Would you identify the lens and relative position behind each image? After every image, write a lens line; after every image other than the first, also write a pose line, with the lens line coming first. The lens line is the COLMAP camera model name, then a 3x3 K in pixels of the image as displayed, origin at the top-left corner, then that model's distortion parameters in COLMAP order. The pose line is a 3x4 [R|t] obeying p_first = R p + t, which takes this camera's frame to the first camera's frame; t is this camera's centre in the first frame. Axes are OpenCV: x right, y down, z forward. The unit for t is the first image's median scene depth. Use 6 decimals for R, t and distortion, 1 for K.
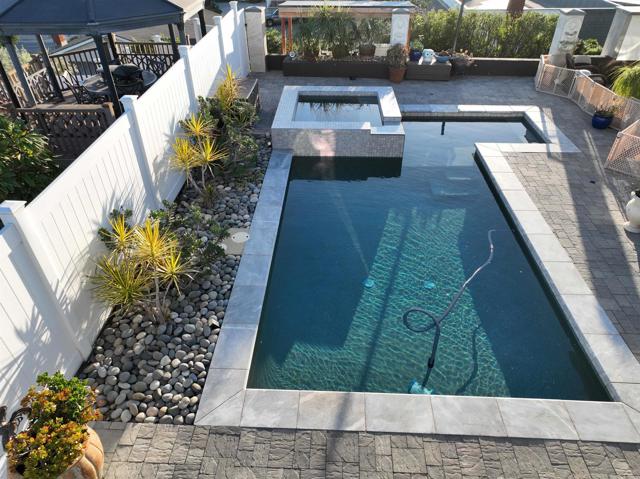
lens RADIAL K [[446.6, 0, 319.2], [0, 446.6, 242.7], [0, 0, 1]] dist [0.003209, 0.010129]
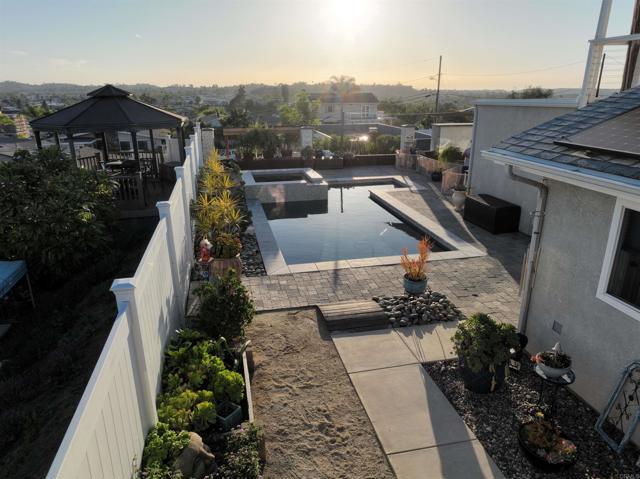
lens RADIAL K [[446.6, 0, 323.6], [0, 446.6, 236.5], [0, 0, 1]] dist [0.003209, 0.010129]
pose [[0.964690, -0.084182, 0.249573, -0.190909], [0.158552, 0.942238, -0.295041, 0.325586], [-0.210320, 0.324193, 0.922315, -0.341592]]
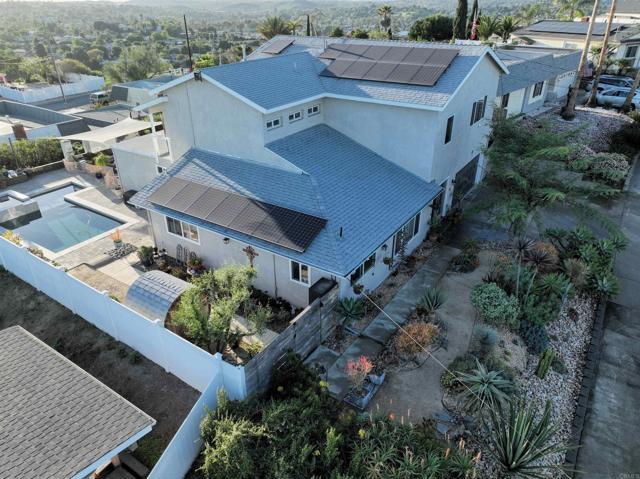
lens RADIAL K [[446.6, 0, 319.5], [0, 446.6, 237.0], [0, 0, 1]] dist [0.003209, 0.010129]
pose [[0.519971, -0.404819, 0.752164, -0.831855], [0.513114, 0.852016, 0.103844, 0.429652], [-0.682894, 0.331950, 0.650742, -1.488620]]
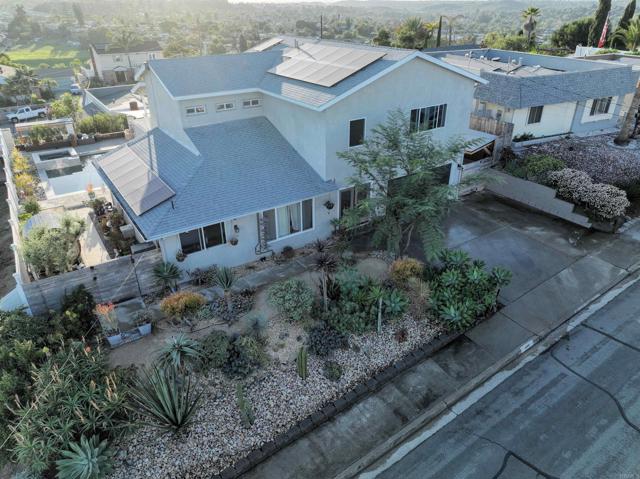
lens RADIAL K [[446.6, 0, 323.4], [0, 446.6, 237.5], [0, 0, 1]] dist [0.003209, 0.010129]
pose [[0.806980, -0.280436, 0.519749, -0.206213], [0.355660, 0.933350, -0.048612, 0.946567], [-0.471475, 0.224083, 0.852935, -2.193135]]
